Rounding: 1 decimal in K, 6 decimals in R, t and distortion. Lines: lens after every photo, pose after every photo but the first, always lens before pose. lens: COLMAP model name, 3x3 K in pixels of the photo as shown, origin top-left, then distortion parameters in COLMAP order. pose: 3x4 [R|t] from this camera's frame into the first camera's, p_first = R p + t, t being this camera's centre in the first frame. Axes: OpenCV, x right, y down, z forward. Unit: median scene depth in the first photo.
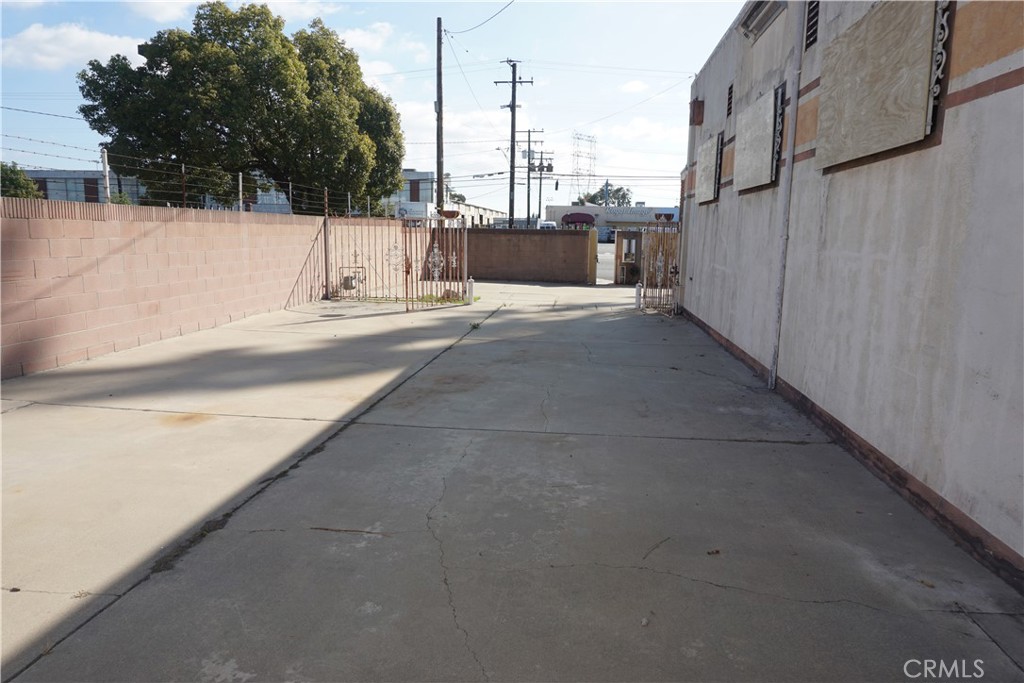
lens RADIAL K [[691.1, 0, 509.3], [0, 691.1, 338.3], [0, 0, 1]] dist [-0.040441, 0.030823]
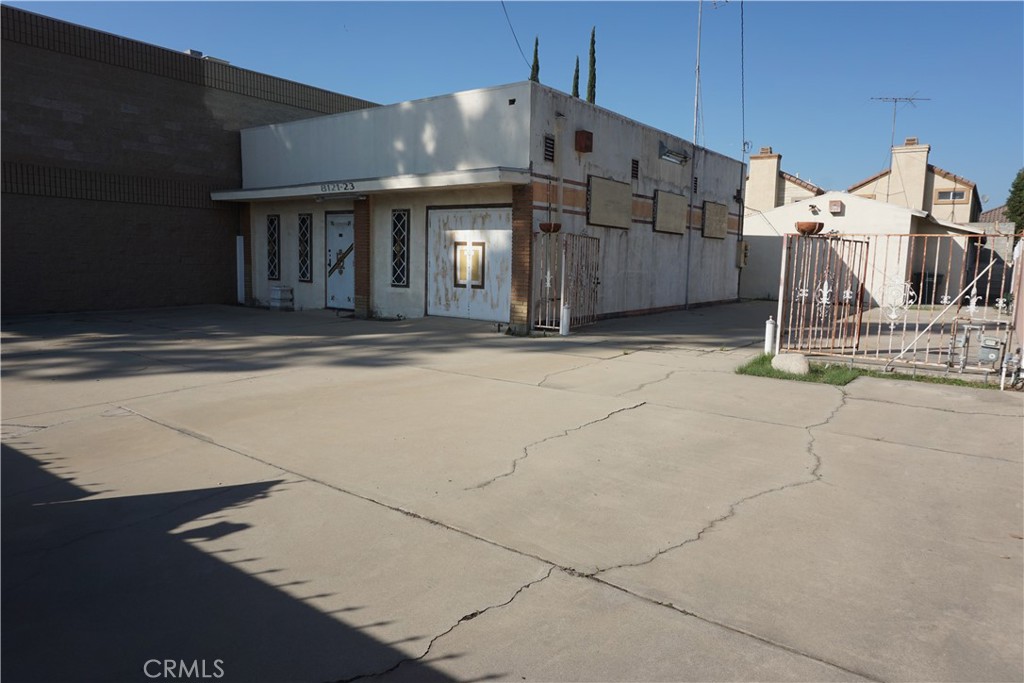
lens RADIAL K [[691.1, 0, 509.3], [0, 691.1, 338.3], [0, 0, 1]] dist [-0.040441, 0.030823]
pose [[-0.868105, -0.094261, 0.487349, -0.513006], [0.036912, 0.966827, 0.252752, -0.794096], [-0.495006, 0.237404, -0.835828, 5.419163]]
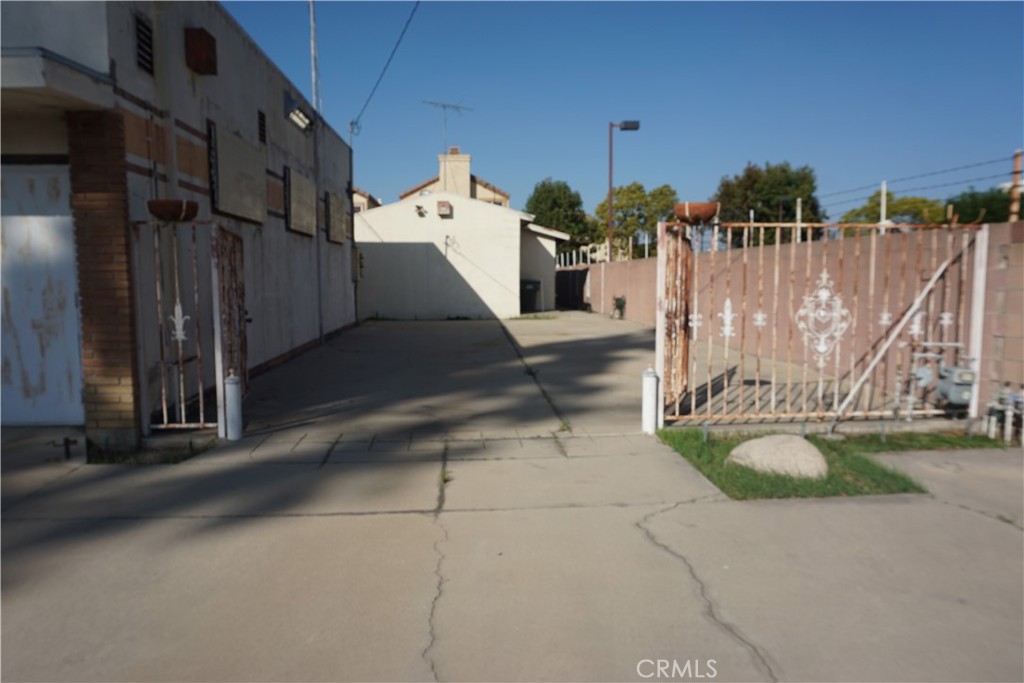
lens RADIAL K [[691.1, 0, 509.3], [0, 691.1, 338.3], [0, 0, 1]] dist [-0.040441, 0.030823]
pose [[-0.983649, 0.005769, -0.180002, 0.336710], [-0.037245, 0.971363, 0.234663, -0.612989], [0.176201, 0.237530, -0.955266, 4.313586]]
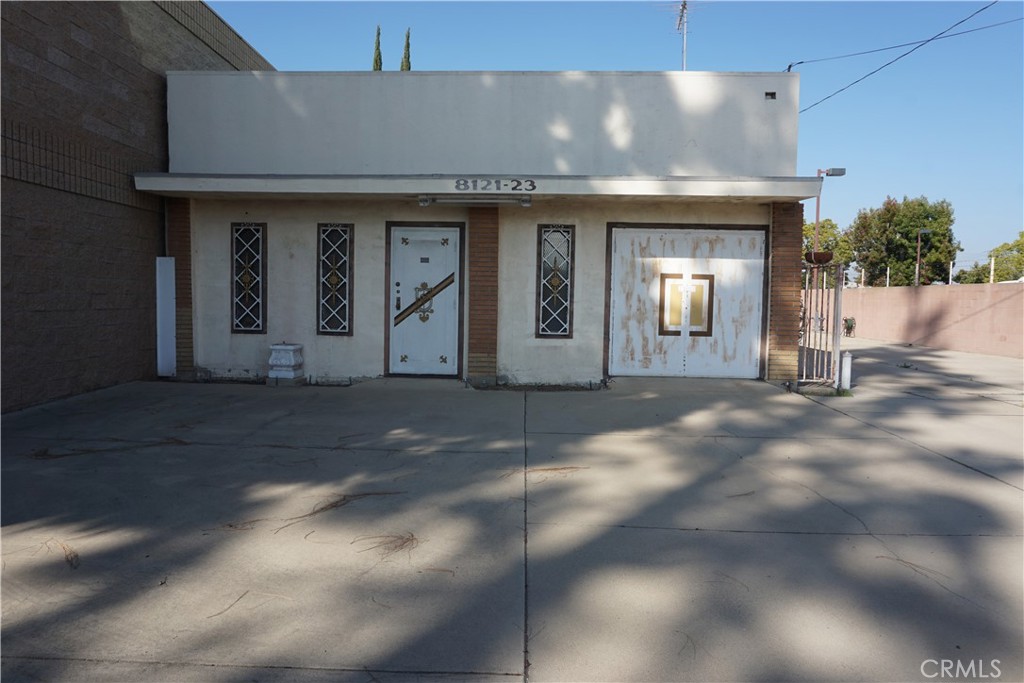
lens RADIAL K [[691.1, 0, 509.3], [0, 691.1, 338.3], [0, 0, 1]] dist [-0.040441, 0.030823]
pose [[-0.995280, -0.028381, -0.092797, 1.870094], [-0.047377, 0.976677, 0.209421, -0.683605], [0.084690, 0.212829, -0.973412, 5.057955]]
